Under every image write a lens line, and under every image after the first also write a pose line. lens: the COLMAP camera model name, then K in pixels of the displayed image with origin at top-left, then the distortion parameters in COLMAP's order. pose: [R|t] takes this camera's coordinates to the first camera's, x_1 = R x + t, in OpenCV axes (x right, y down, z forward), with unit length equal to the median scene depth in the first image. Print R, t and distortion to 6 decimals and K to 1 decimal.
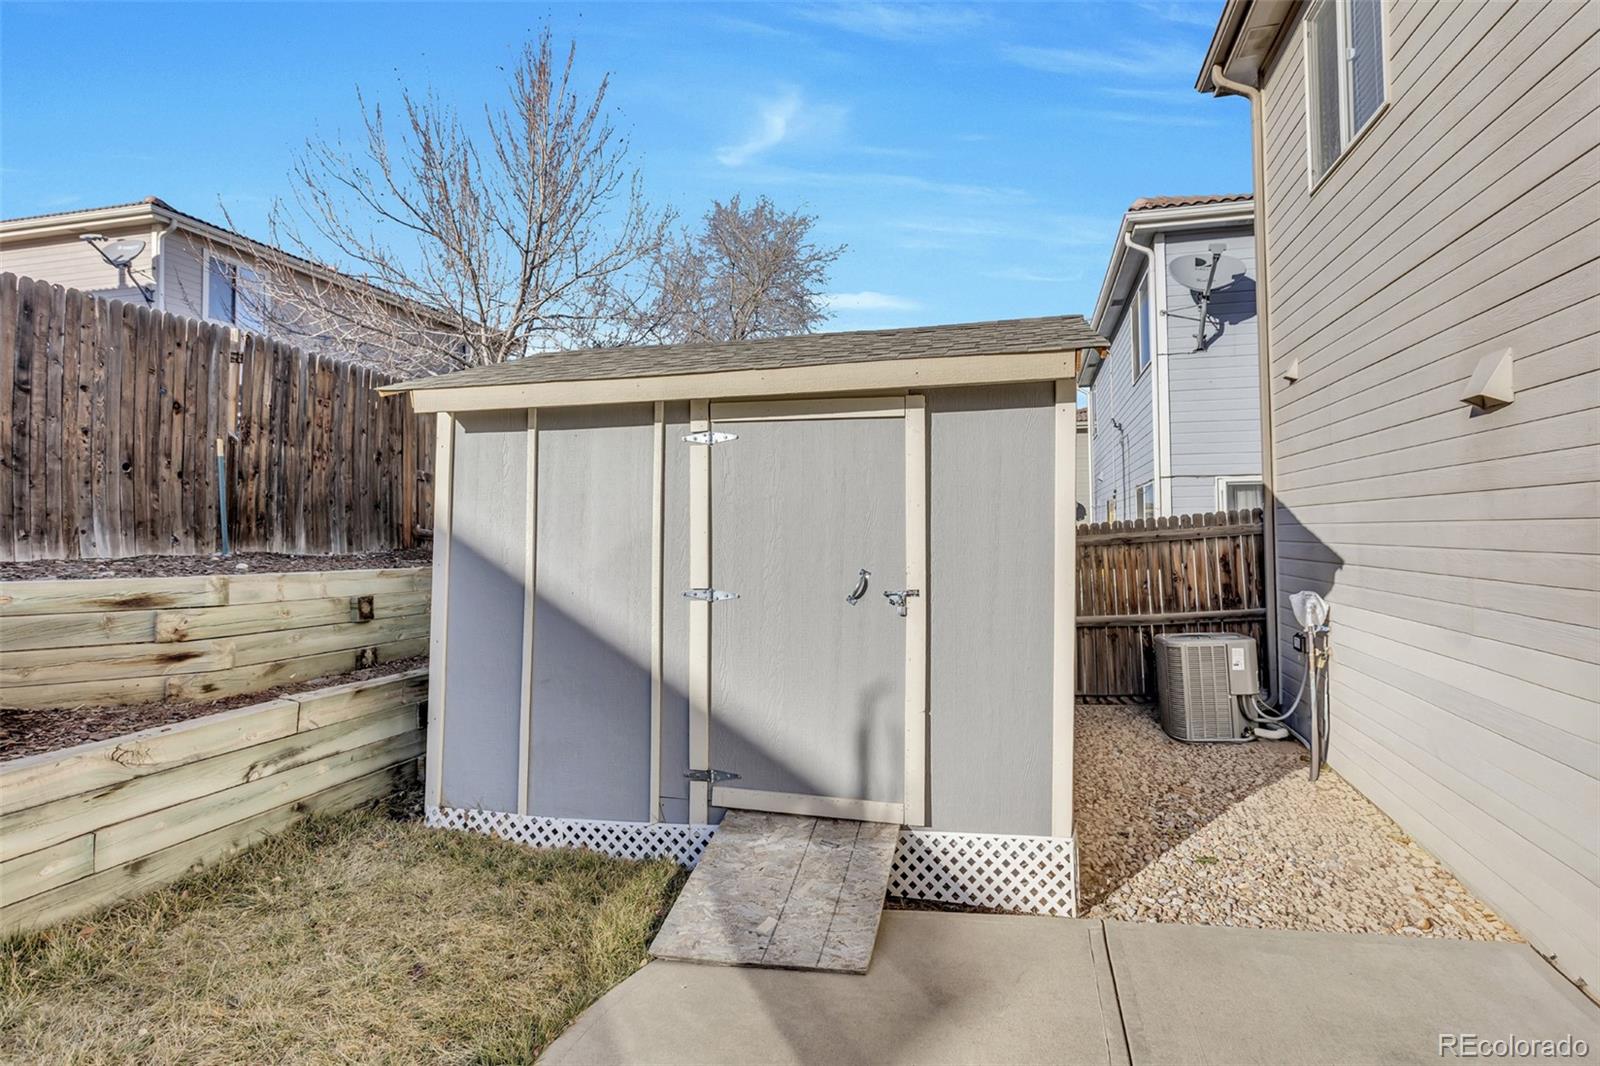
lens RADIAL K [[806.2, 0, 850.6], [0, 806.2, 519.4], [0, 0, 1]] dist [-0.000851, 0.000577]
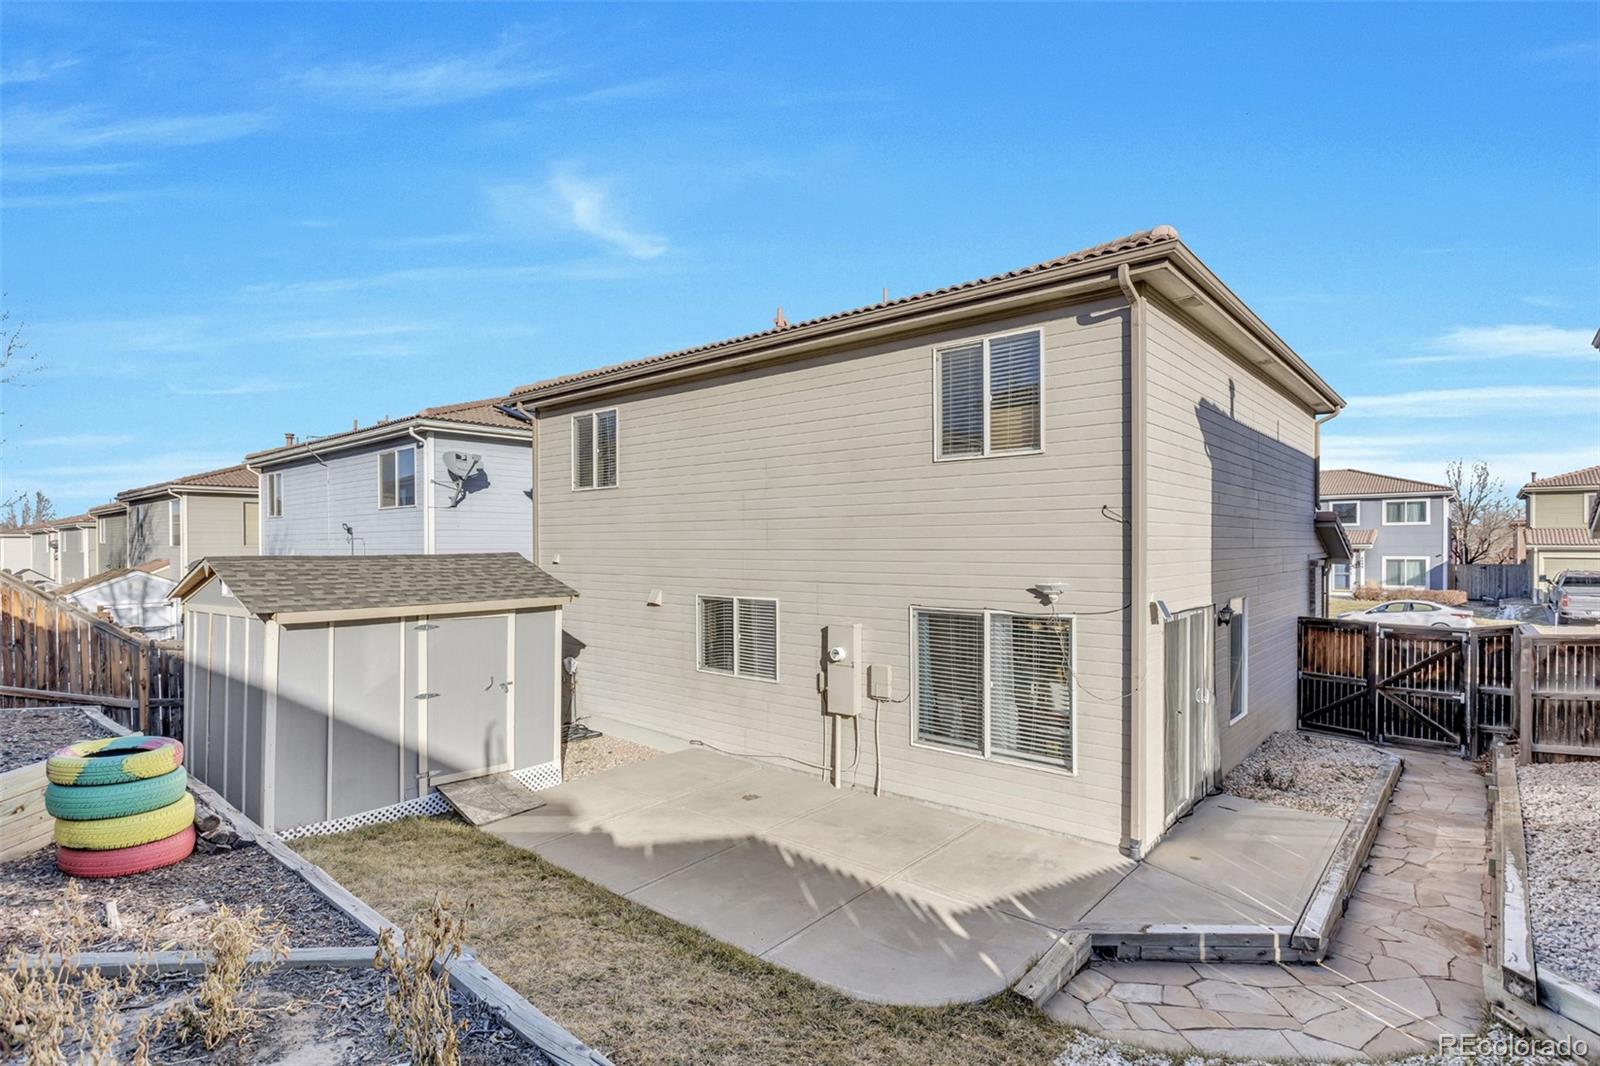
lens RADIAL K [[806.2, 0, 793.3], [0, 806.2, 542.4], [0, 0, 1]] dist [-0.000851, 0.000577]
pose [[0.482637, 0.009123, 0.875773, -1.488311], [-0.016424, 0.999864, -0.001364, -0.320016], [-0.875667, -0.013726, 0.482721, -0.905947]]
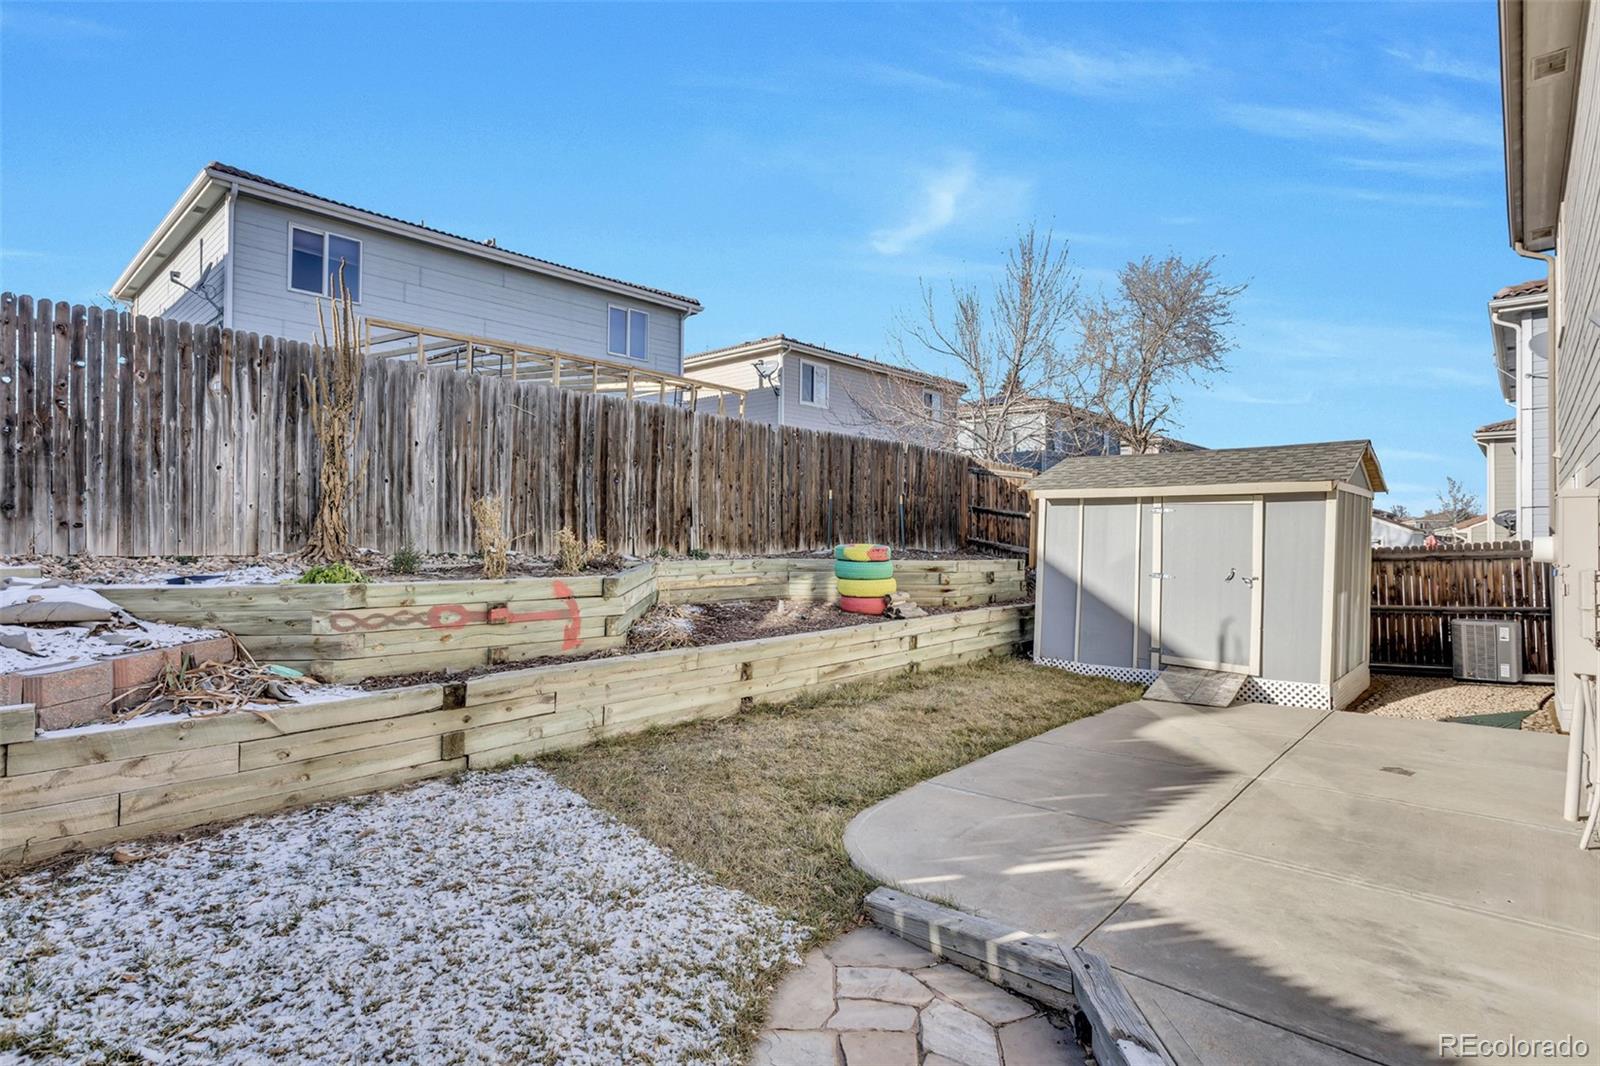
lens RADIAL K [[806.2, 0, 807.0], [0, 806.2, 528.0], [0, 0, 1]] dist [-0.000851, 0.000577]
pose [[0.869398, 0.016028, -0.493853, 0.081450], [-0.007637, 0.999790, 0.019004, -0.077991], [0.494054, -0.012750, 0.869338, -1.427301]]
